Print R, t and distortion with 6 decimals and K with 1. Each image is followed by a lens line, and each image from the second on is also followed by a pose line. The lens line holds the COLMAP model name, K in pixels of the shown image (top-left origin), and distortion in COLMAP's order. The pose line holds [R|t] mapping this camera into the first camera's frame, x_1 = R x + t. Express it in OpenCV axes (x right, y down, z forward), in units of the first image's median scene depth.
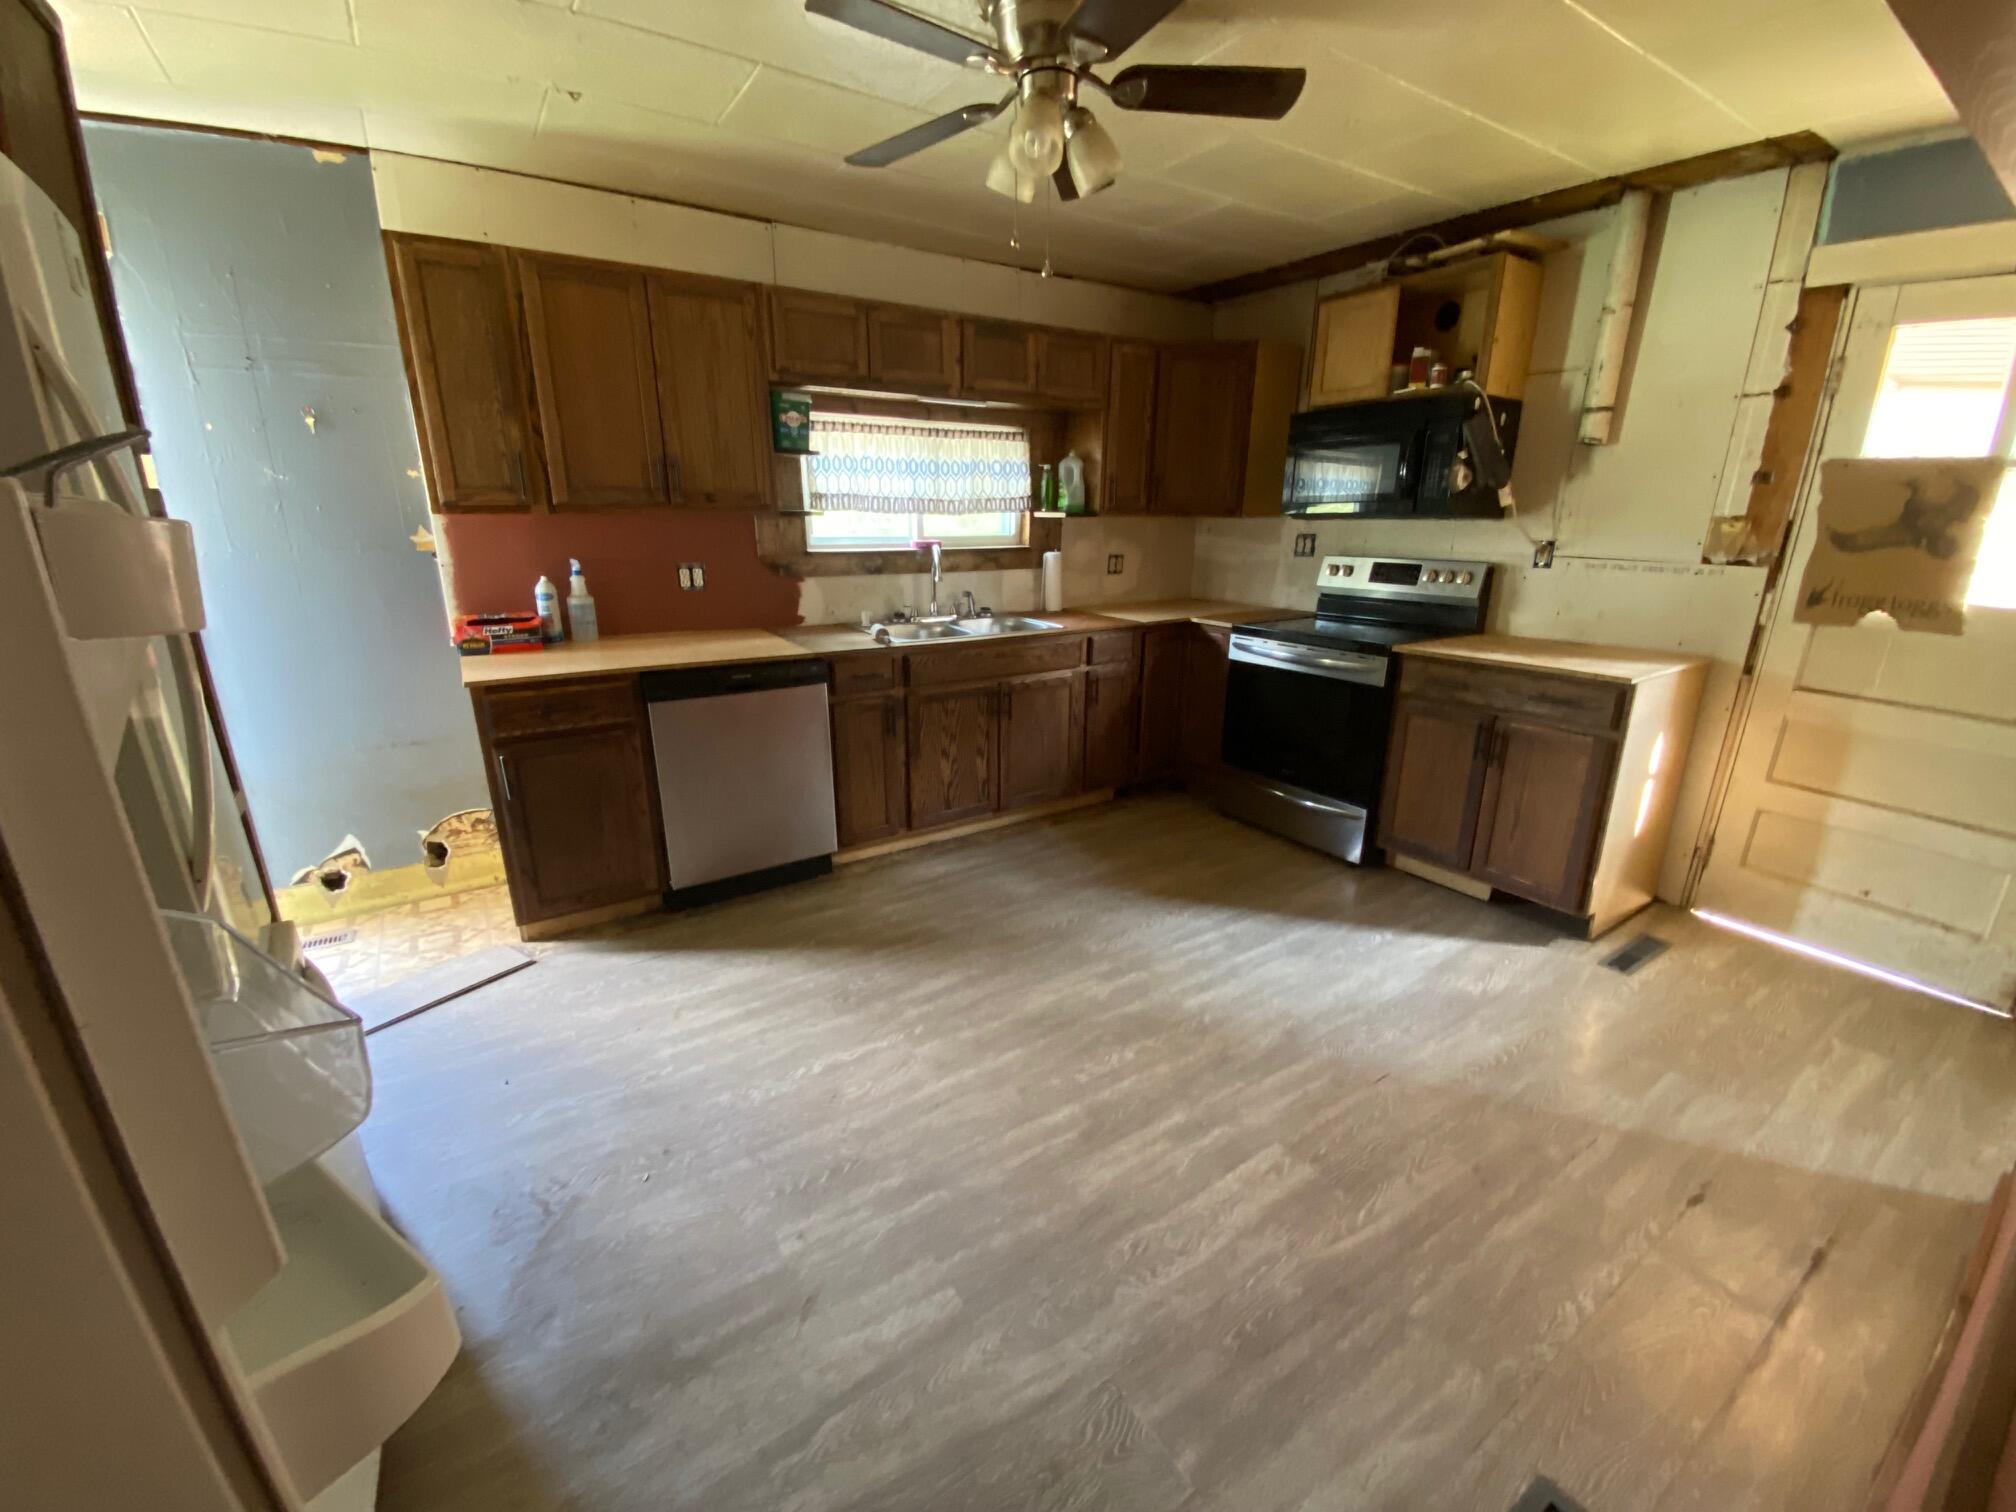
lens RADIAL K [[818.1, 0, 1012.0], [0, 818.1, 752.0], [0, 0, 1]] dist [0.033329, -0.026751]
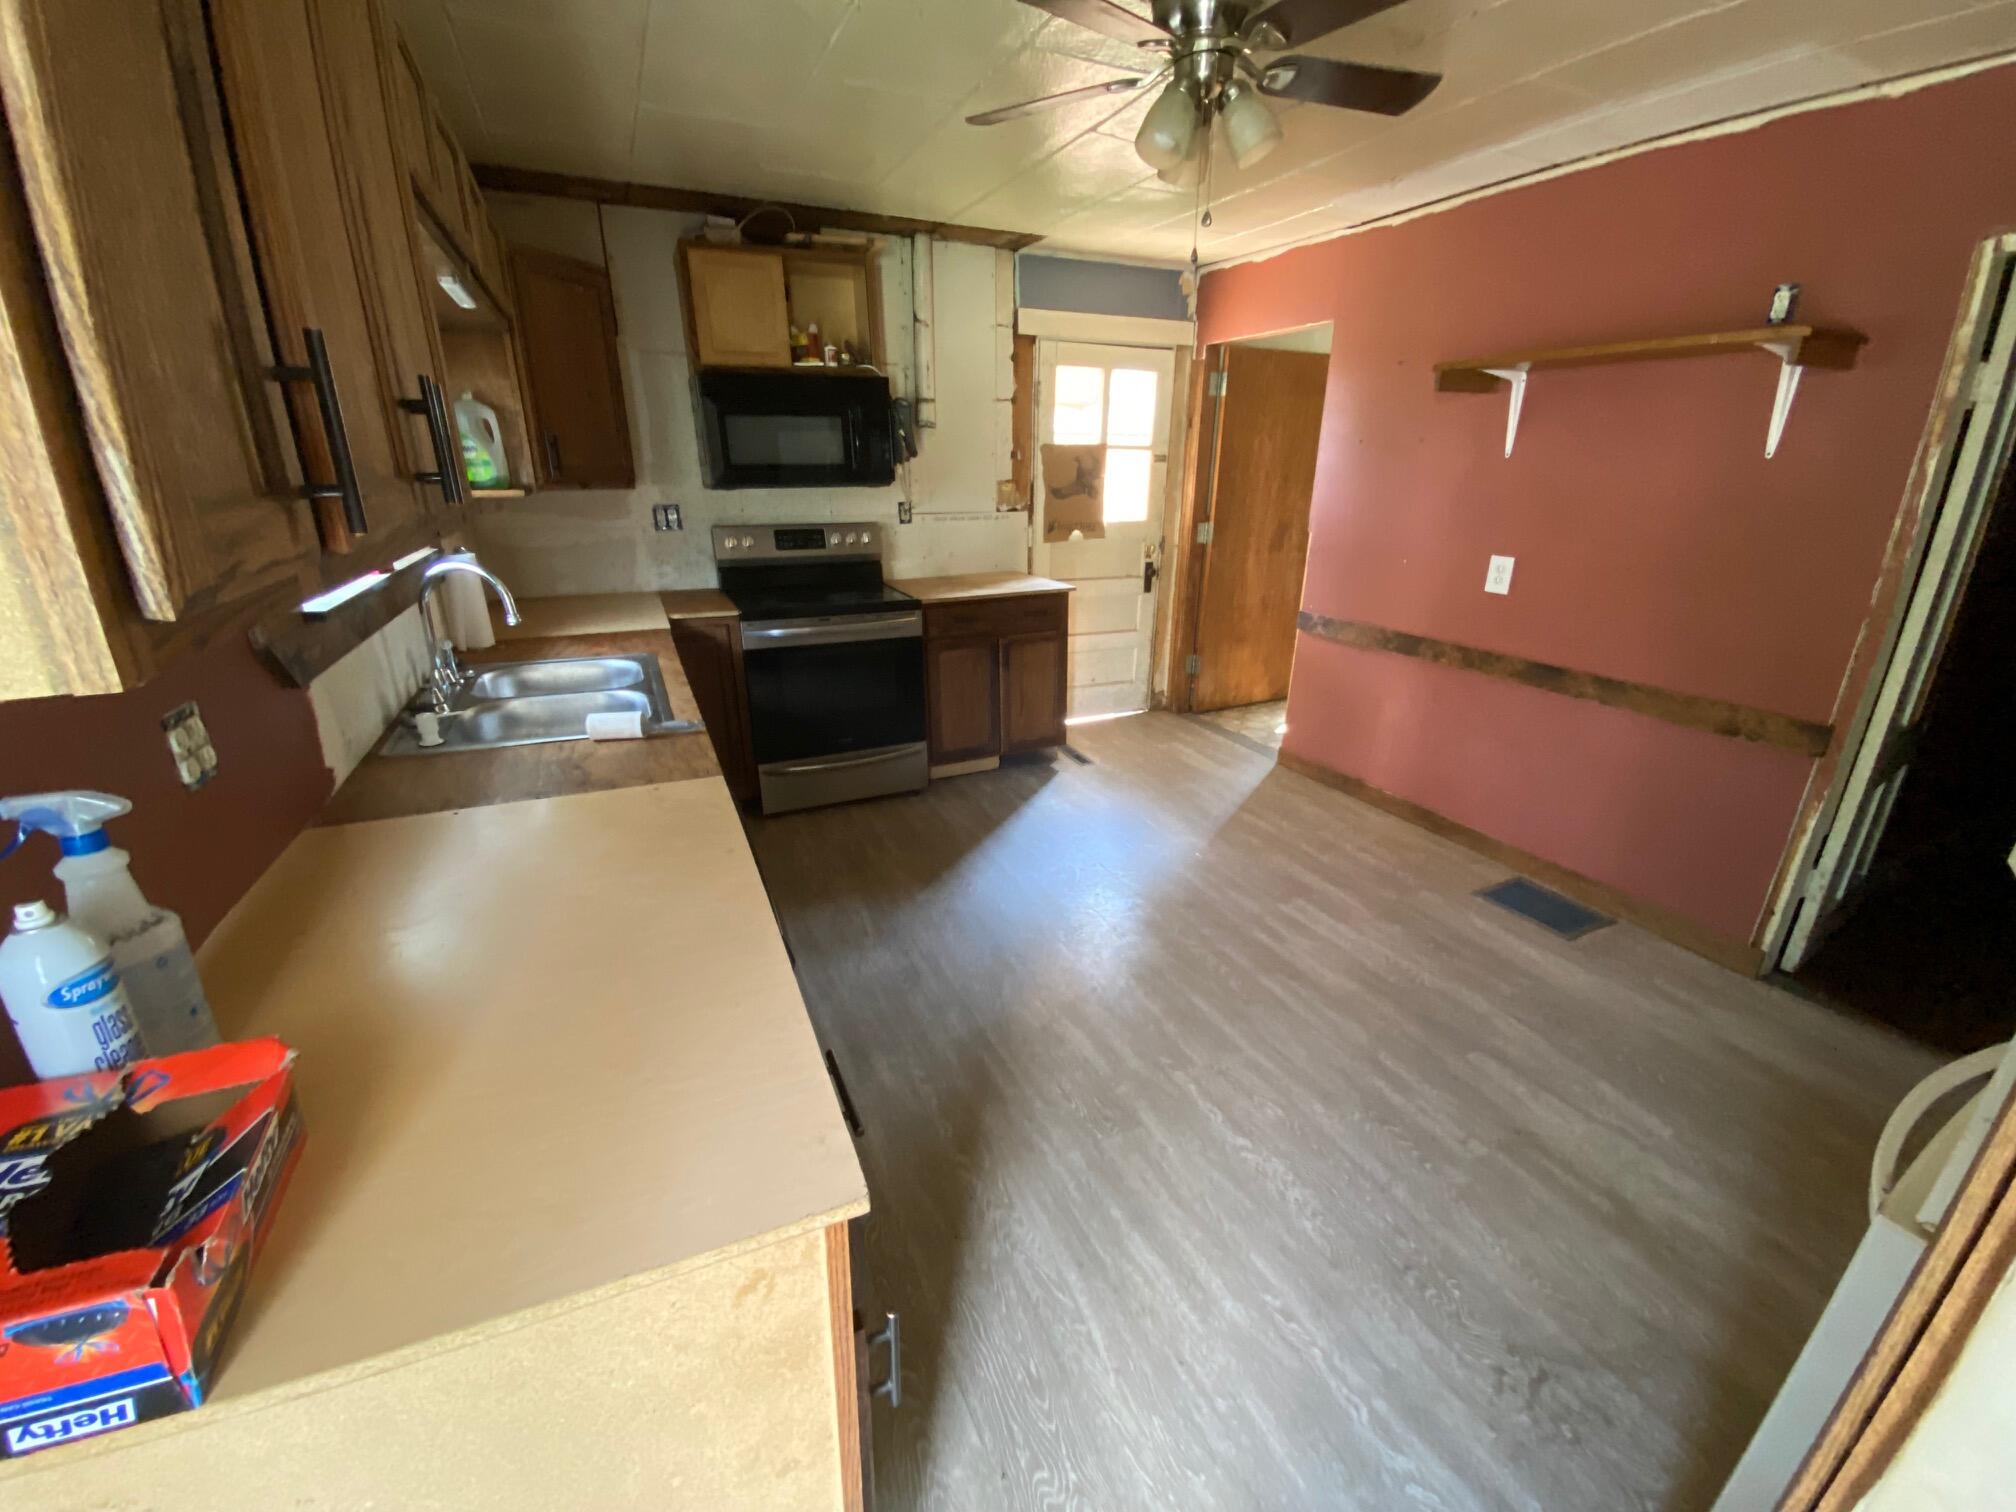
lens RADIAL K [[818.1, 0, 1012.0], [0, 818.1, 752.0], [0, 0, 1]] dist [0.033329, -0.026751]
pose [[0.149183, -0.334764, 0.930418, -0.848618], [0.281767, 0.916329, 0.284516, -0.282400], [-0.947814, 0.219716, 0.231026, 0.831314]]
